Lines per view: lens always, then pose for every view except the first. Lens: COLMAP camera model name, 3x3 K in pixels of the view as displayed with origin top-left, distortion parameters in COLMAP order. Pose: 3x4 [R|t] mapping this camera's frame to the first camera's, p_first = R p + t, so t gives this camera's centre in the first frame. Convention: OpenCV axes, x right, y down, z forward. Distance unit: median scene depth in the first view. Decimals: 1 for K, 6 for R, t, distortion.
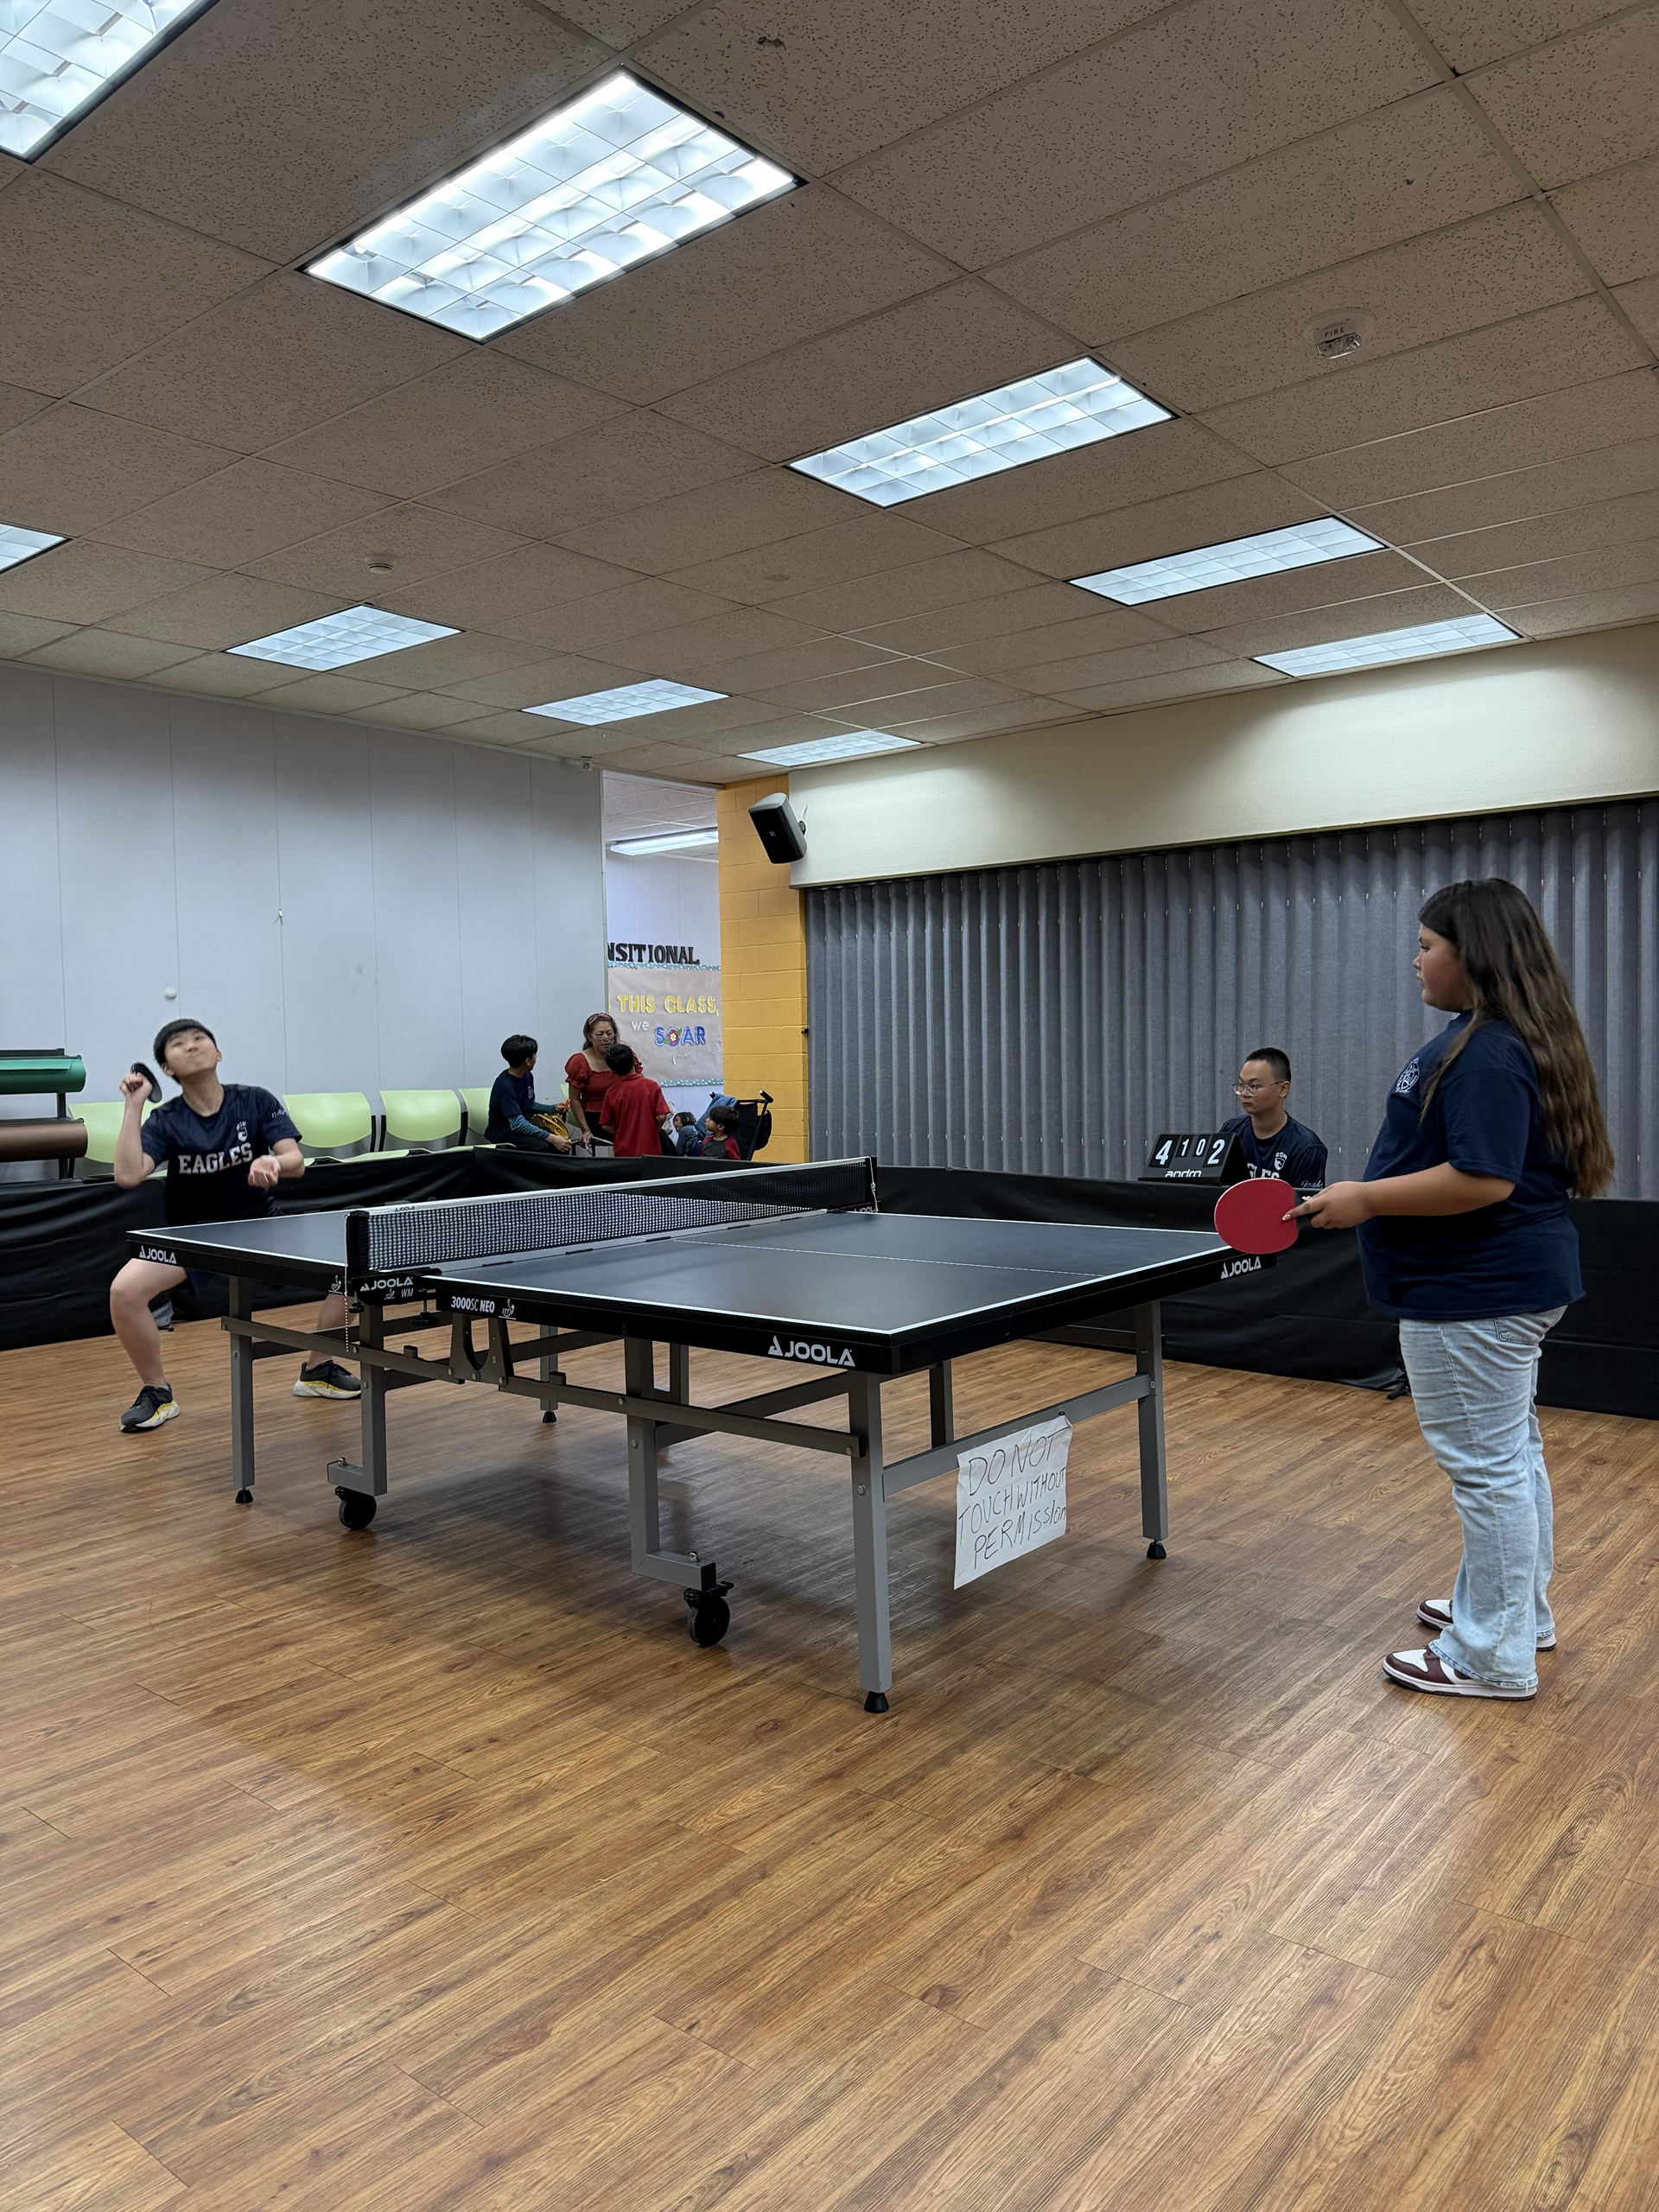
lens RADIAL K [[1568.6, 0, 824.3], [0, 1568.6, 1115.1], [0, 0, 1]] dist [0.005806, -0.006924]
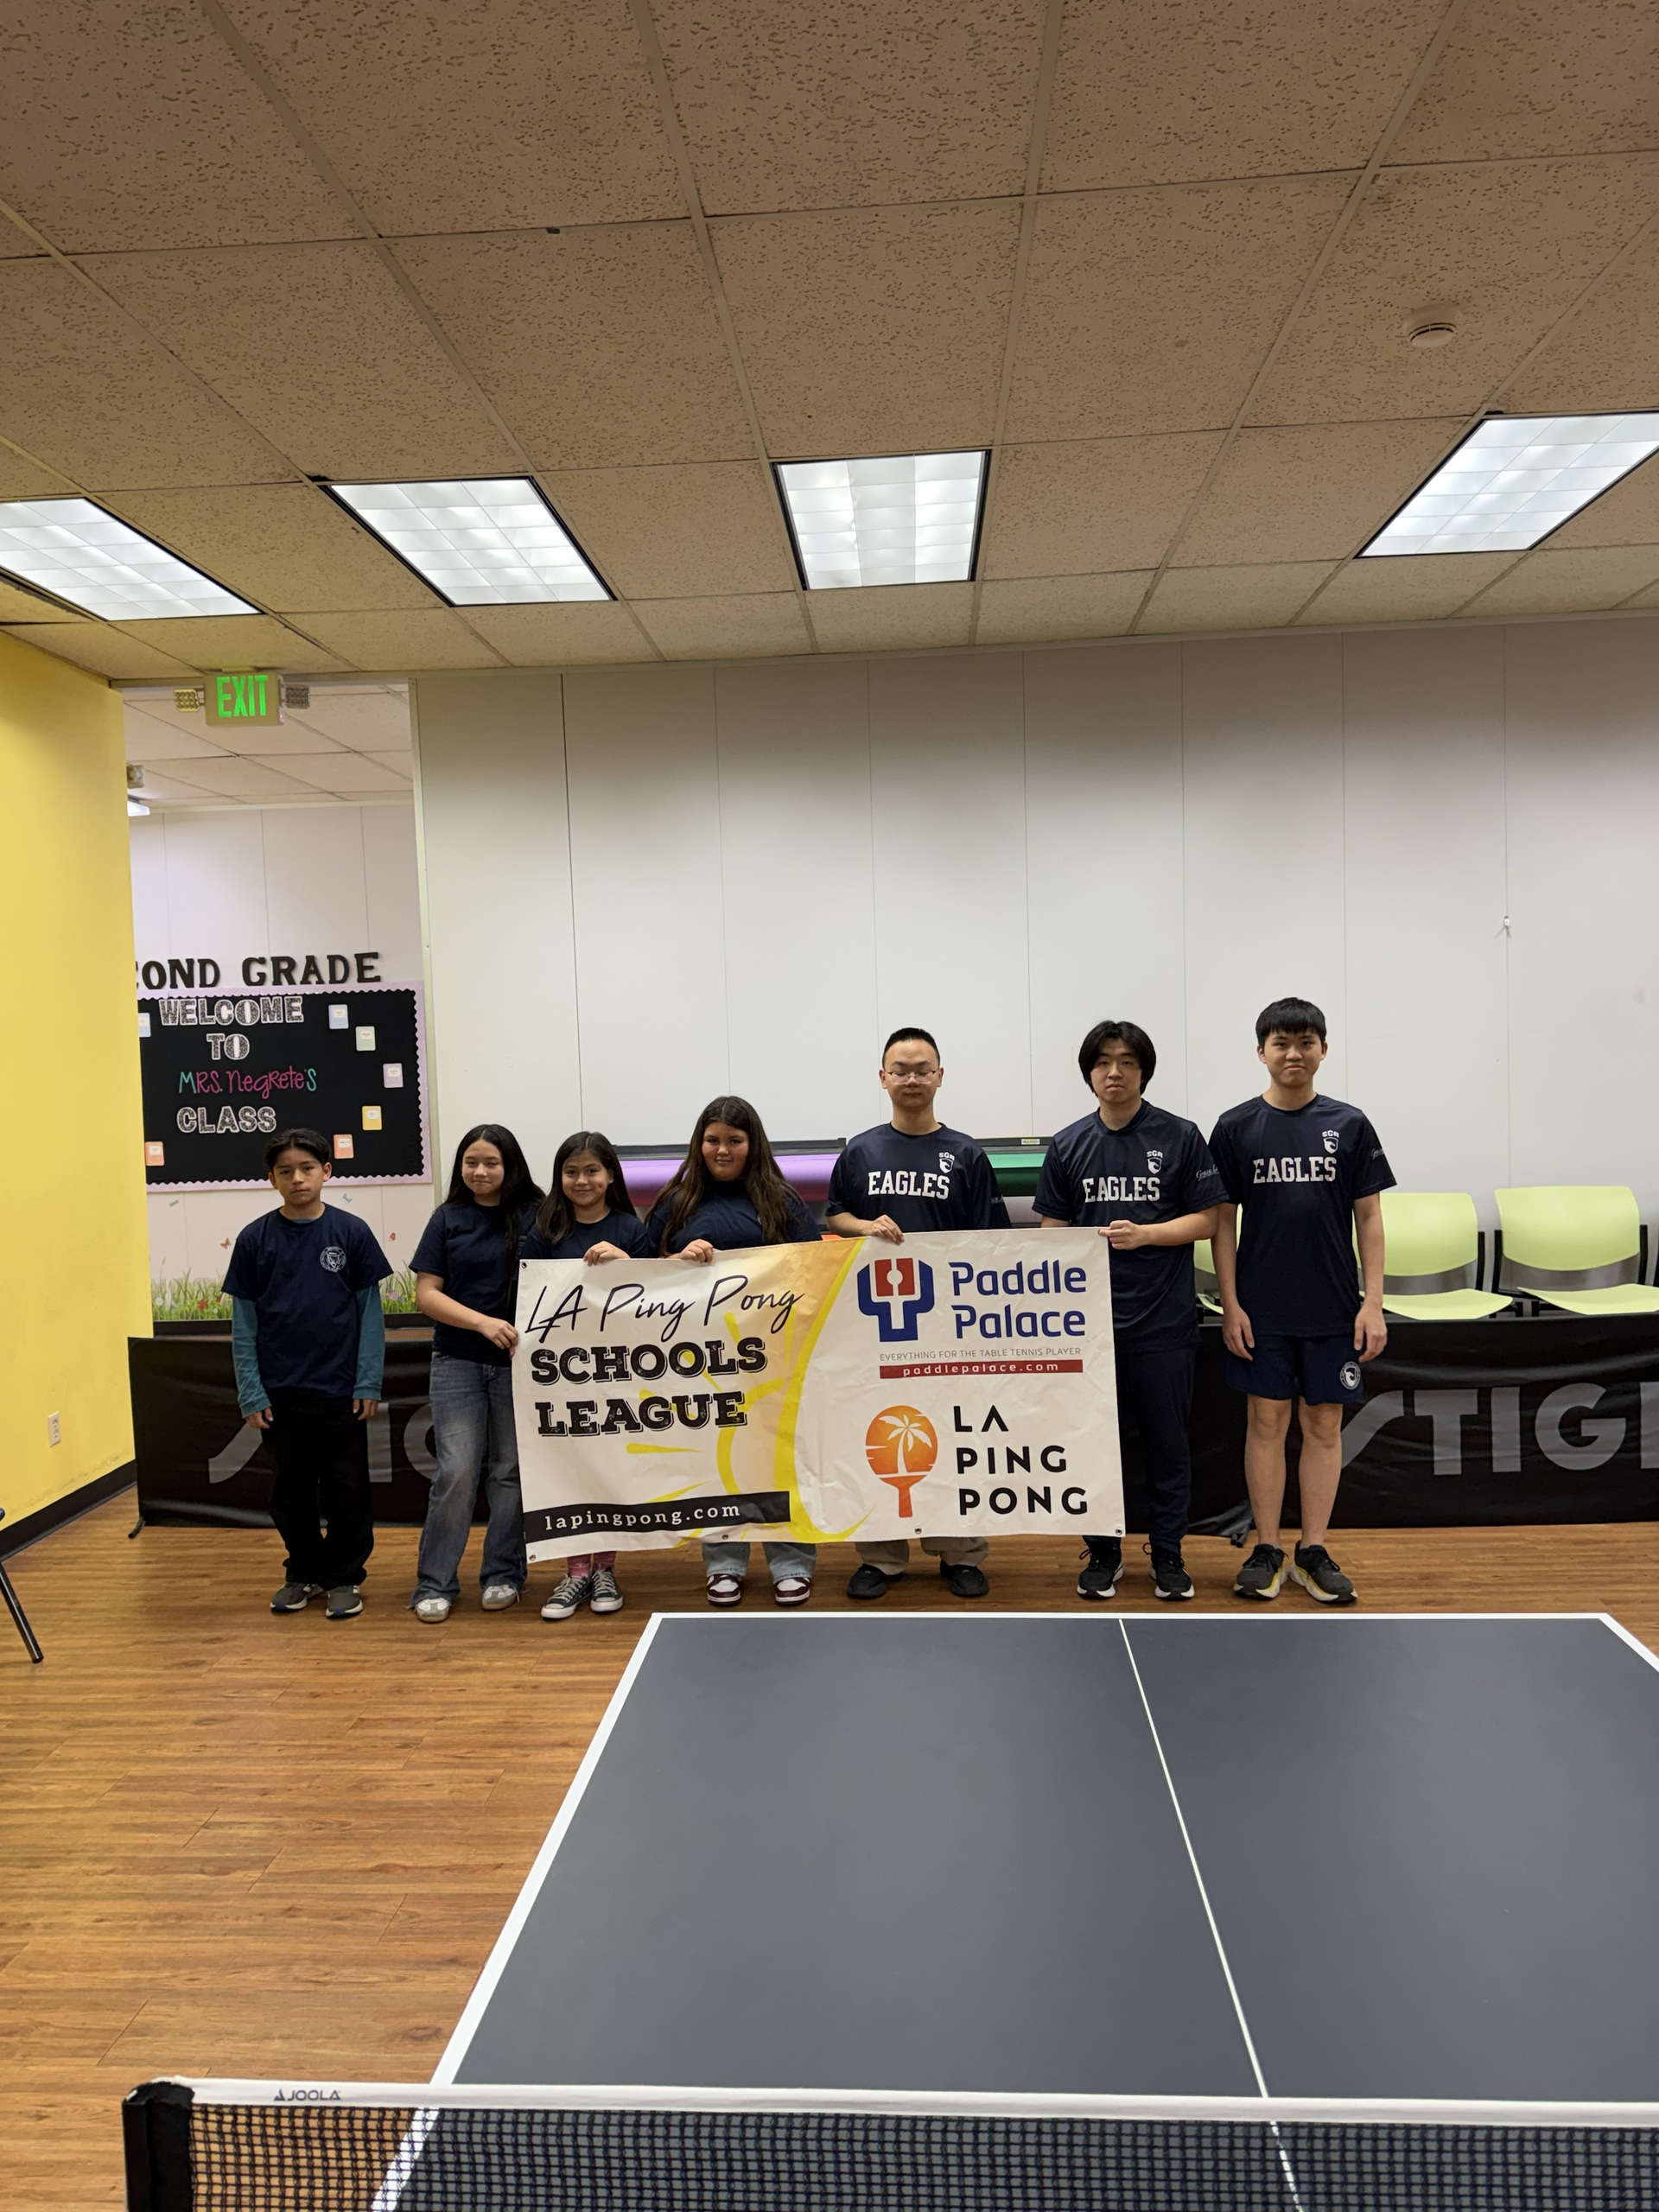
lens RADIAL K [[1560.3, 0, 832.1], [0, 1560.3, 1107.2], [0, 0, 1]] dist [0.002017, -0.012123]
pose [[0.598170, 0.034122, -0.800642, 0.065546], [-0.009795, 0.999330, 0.035273, -0.174057], [0.801309, -0.013257, 0.598103, 0.910195]]
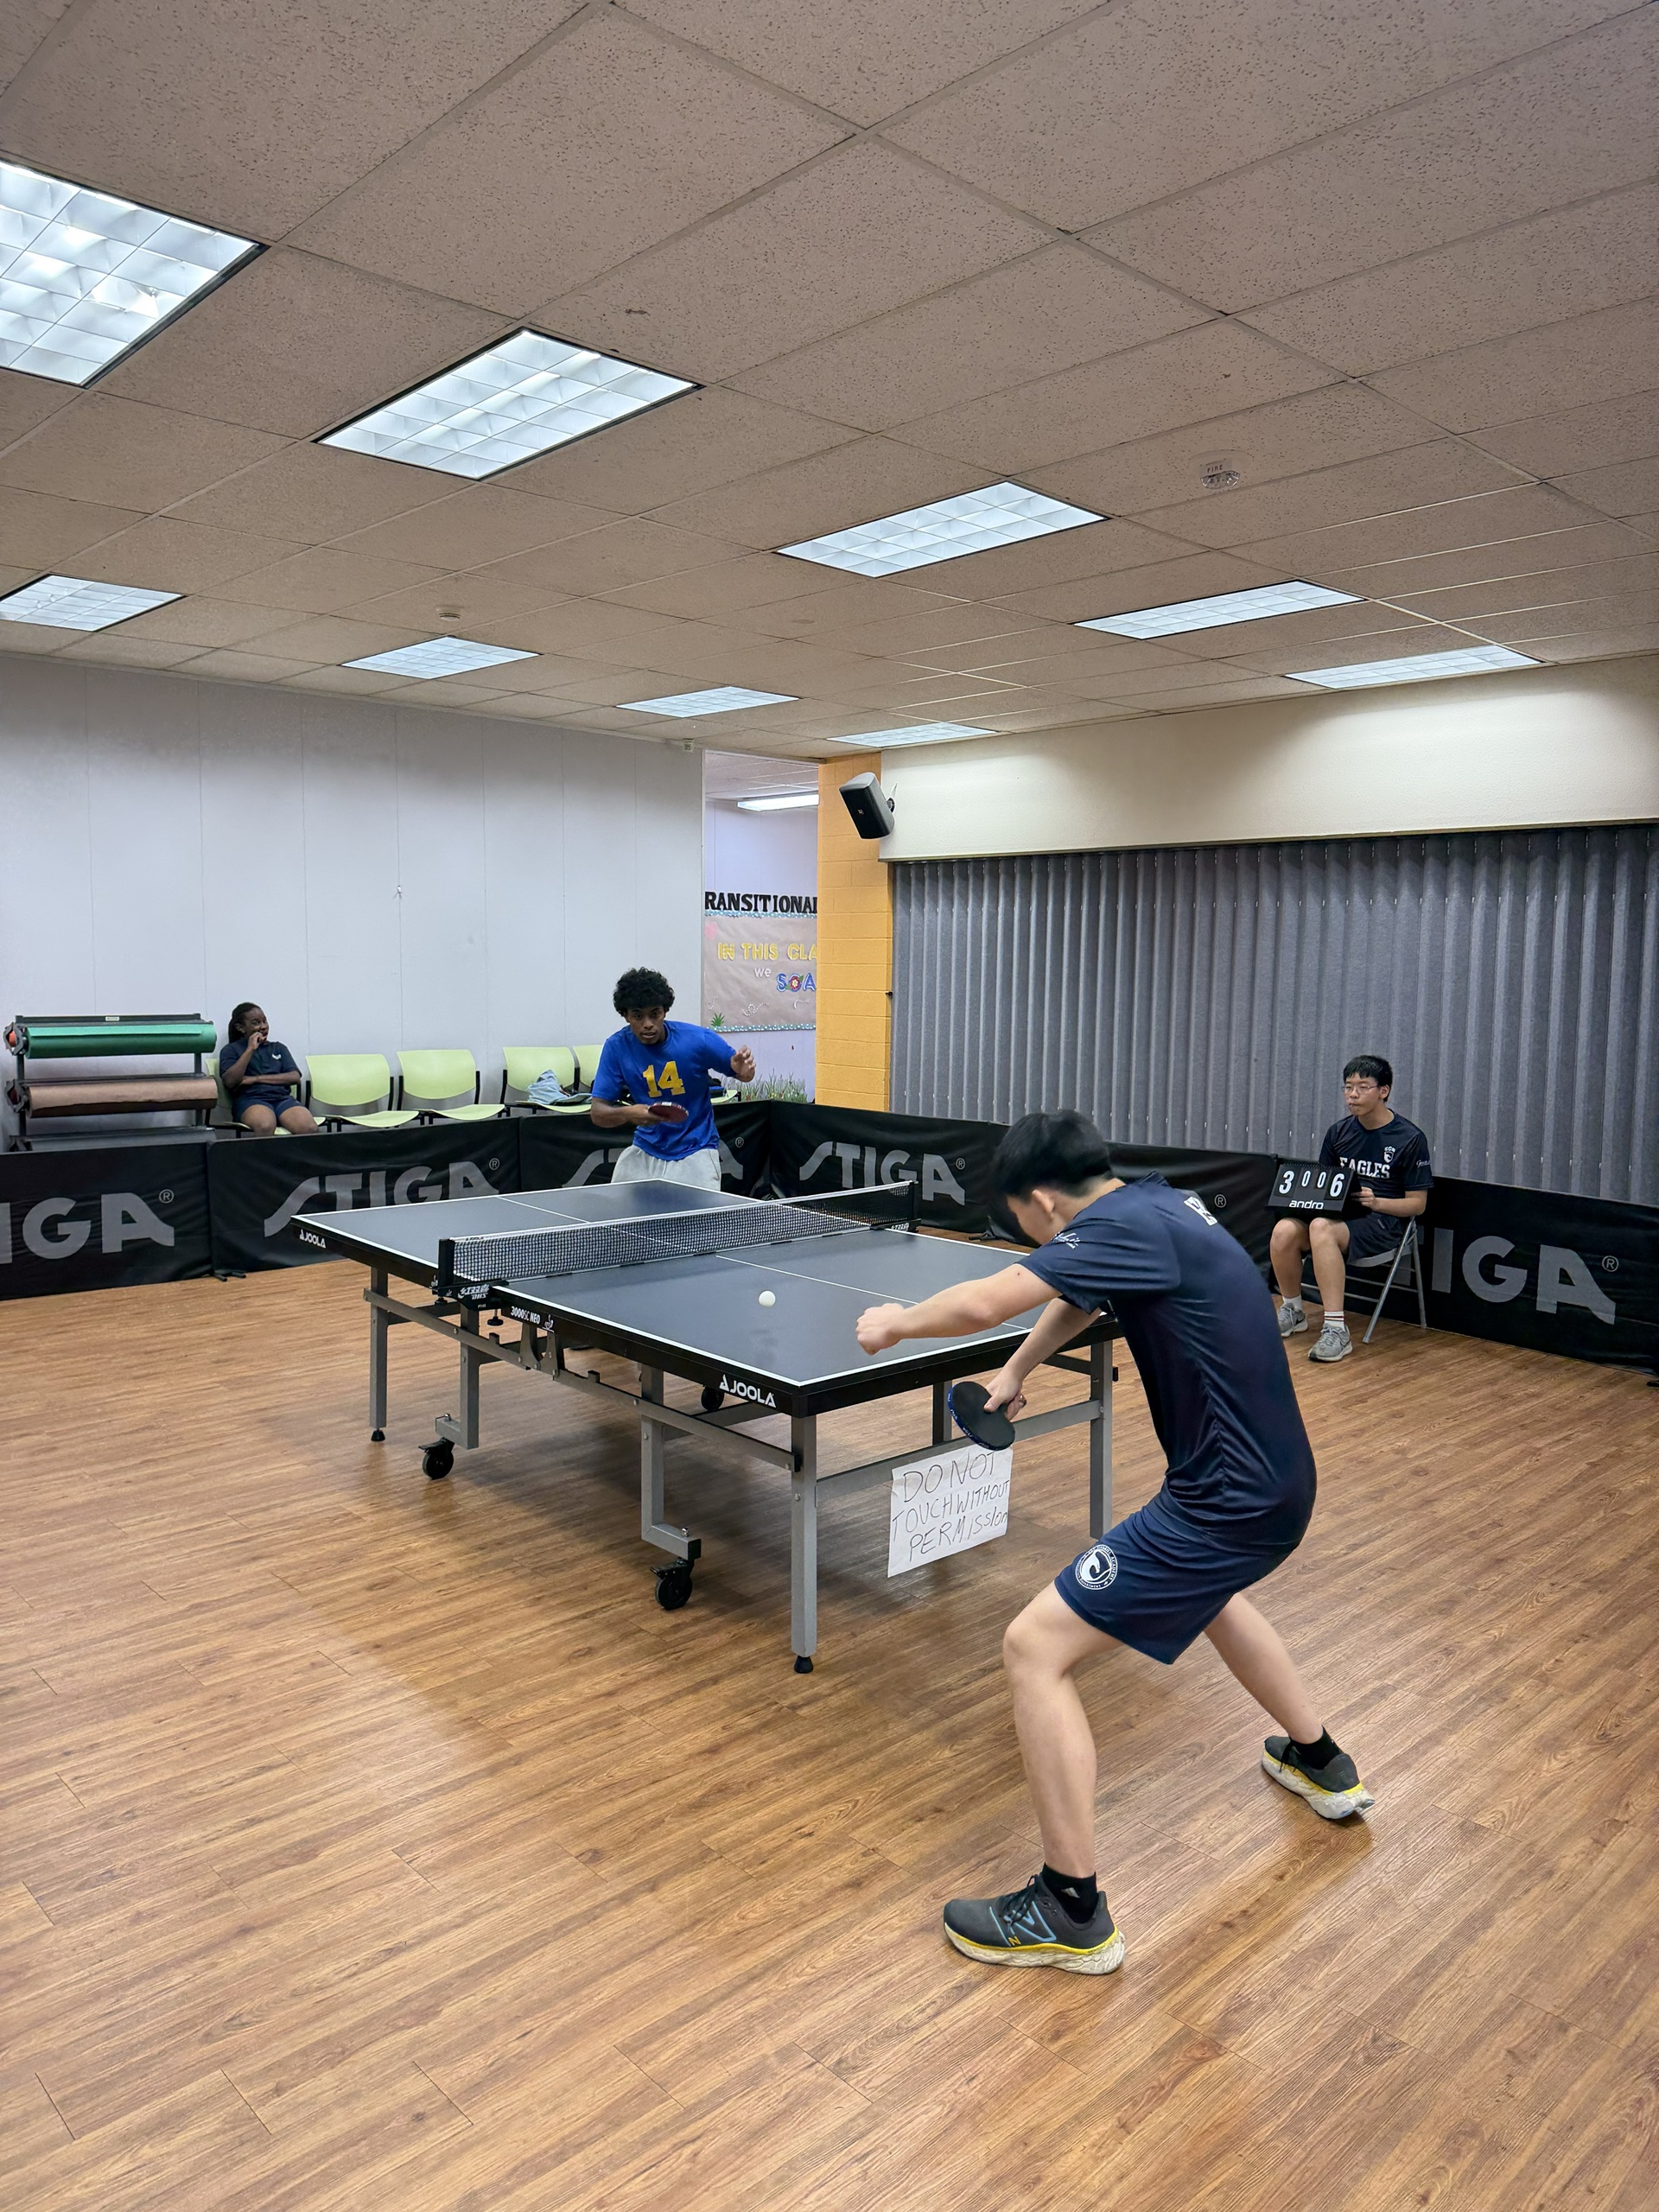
lens RADIAL K [[1565.2, 0, 849.9], [0, 1565.2, 1109.6], [0, 0, 1]] dist [0.005468, -0.007011]
pose [[0.993147, 0.041627, -0.109211, 0.261715], [-0.035347, 0.997642, 0.058829, -0.123922], [0.111403, -0.054566, 0.992276, -0.208146]]
